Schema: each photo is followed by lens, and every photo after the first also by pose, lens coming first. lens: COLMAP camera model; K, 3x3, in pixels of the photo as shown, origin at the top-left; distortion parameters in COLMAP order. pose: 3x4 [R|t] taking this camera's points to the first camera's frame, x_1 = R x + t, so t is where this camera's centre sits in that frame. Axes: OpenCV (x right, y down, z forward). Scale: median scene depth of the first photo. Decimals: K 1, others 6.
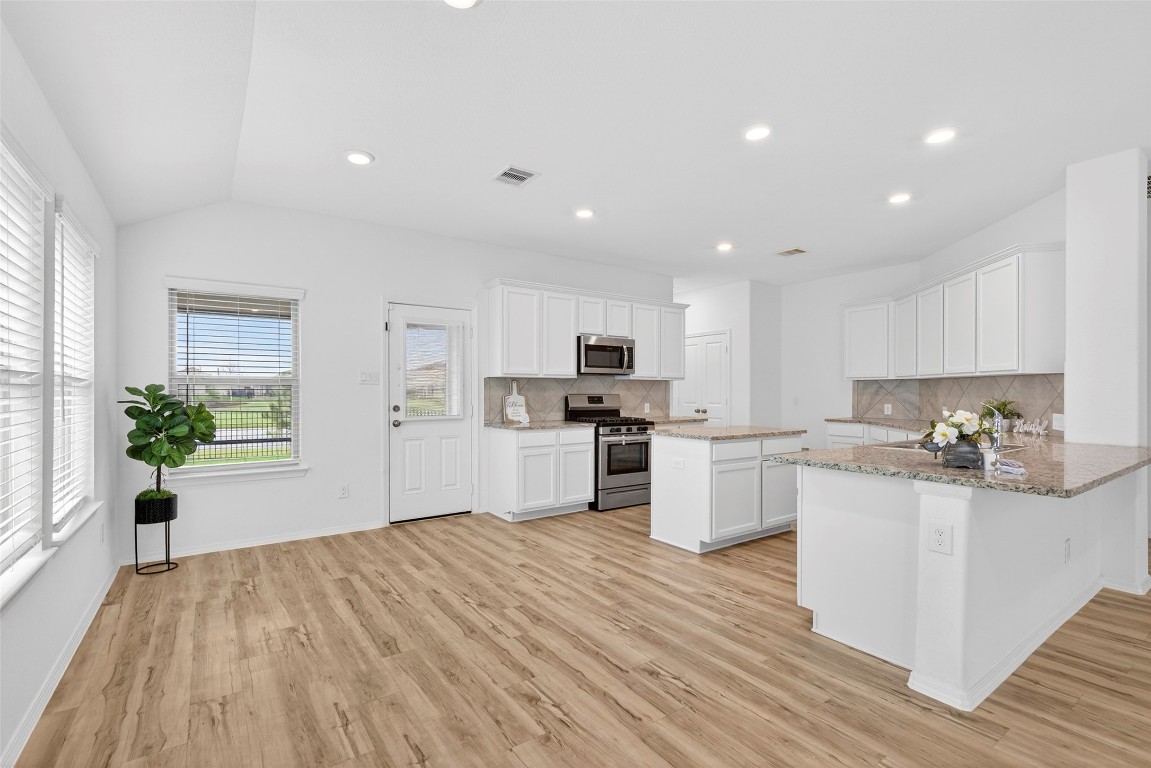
lens RADIAL K [[517.8, 0, 573.1], [0, 517.8, 387.8], [0, 0, 1]] dist [0.003368, -0.001146]
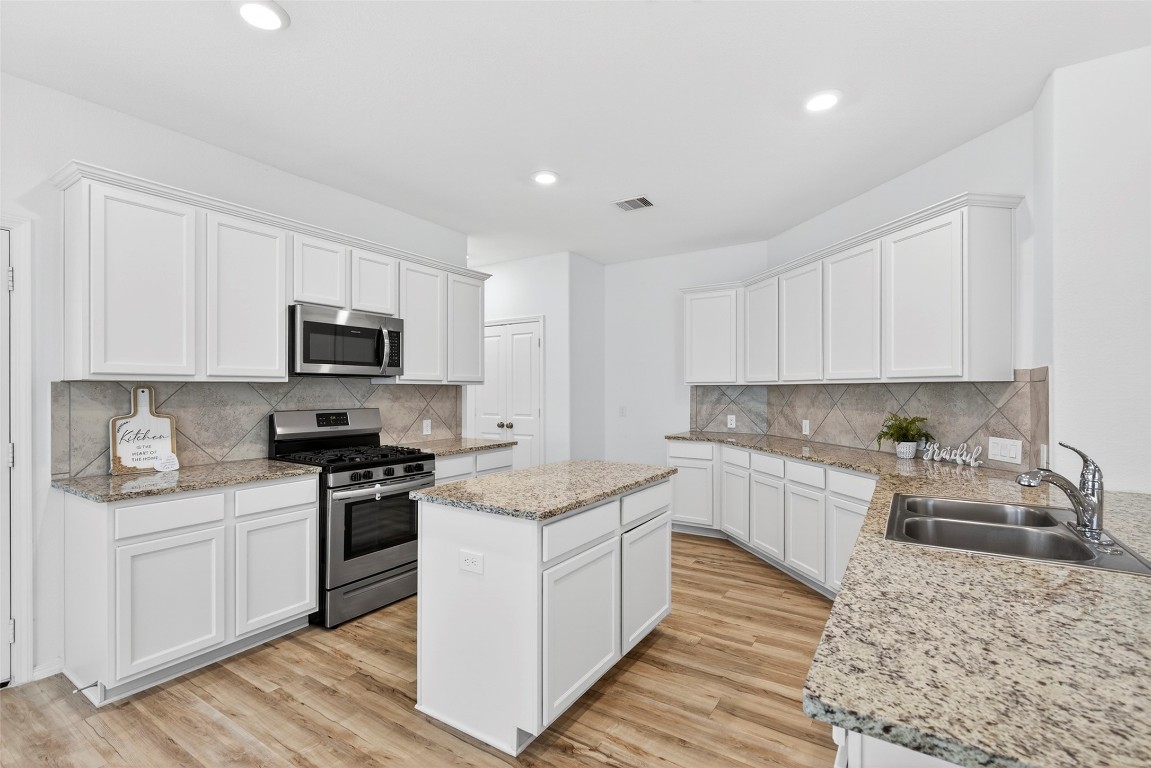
lens RADIAL K [[517.8, 0, 572.7], [0, 517.8, 390.7], [0, 0, 1]] dist [0.003368, -0.001146]
pose [[0.927069, -0.002249, 0.374885, 0.082596], [-0.000313, 0.999977, 0.006772, -0.014077], [-0.374891, -0.006395, 0.927047, 0.391266]]
